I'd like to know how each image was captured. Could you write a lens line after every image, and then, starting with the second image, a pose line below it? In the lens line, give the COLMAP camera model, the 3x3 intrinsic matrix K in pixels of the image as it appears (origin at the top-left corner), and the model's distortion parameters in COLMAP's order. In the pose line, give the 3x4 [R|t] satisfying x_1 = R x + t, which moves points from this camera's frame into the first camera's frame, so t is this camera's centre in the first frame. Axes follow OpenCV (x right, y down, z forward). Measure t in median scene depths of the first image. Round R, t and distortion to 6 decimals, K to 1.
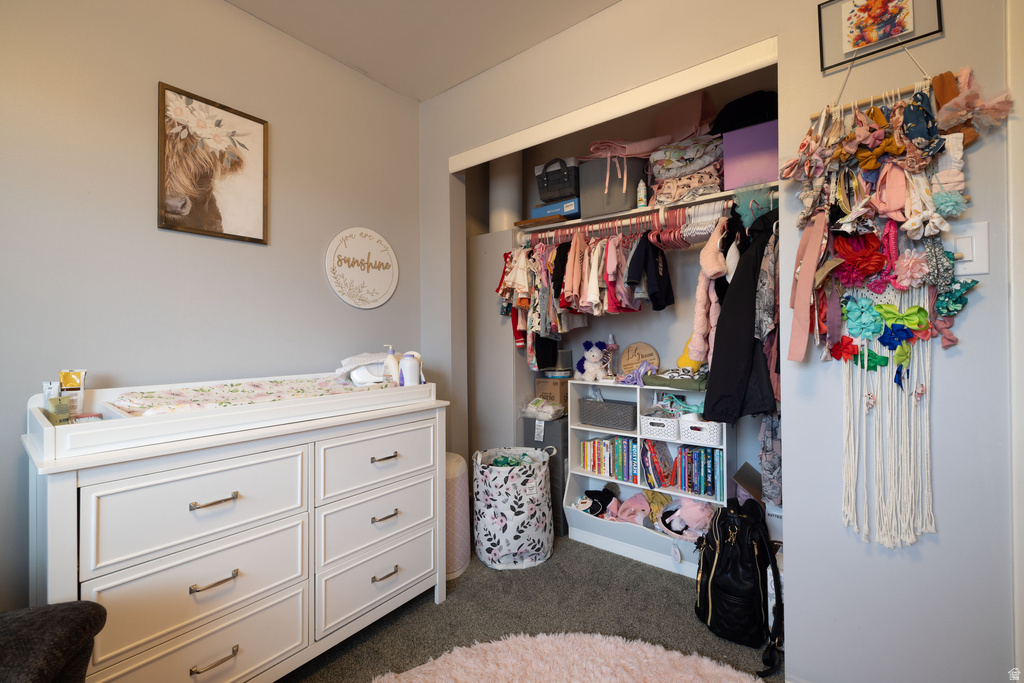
lens RADIAL K [[431.1, 0, 509.9], [0, 431.1, 333.7], [0, 0, 1]] dist [0.000858, 0.000113]
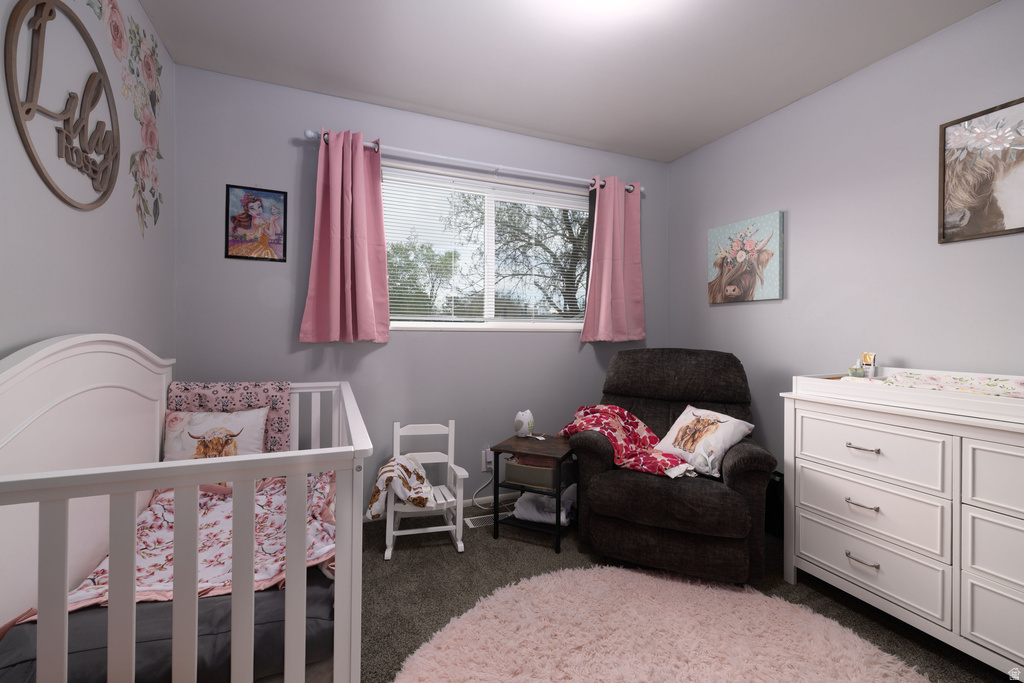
lens RADIAL K [[431.1, 0, 509.9], [0, 431.1, 333.7], [0, 0, 1]] dist [0.000858, 0.000113]
pose [[-0.489710, 0.005162, -0.871870, 0.850876], [-0.000561, 0.999980, 0.006235, 0.004582], [0.871885, 0.003542, -0.489697, 0.523839]]
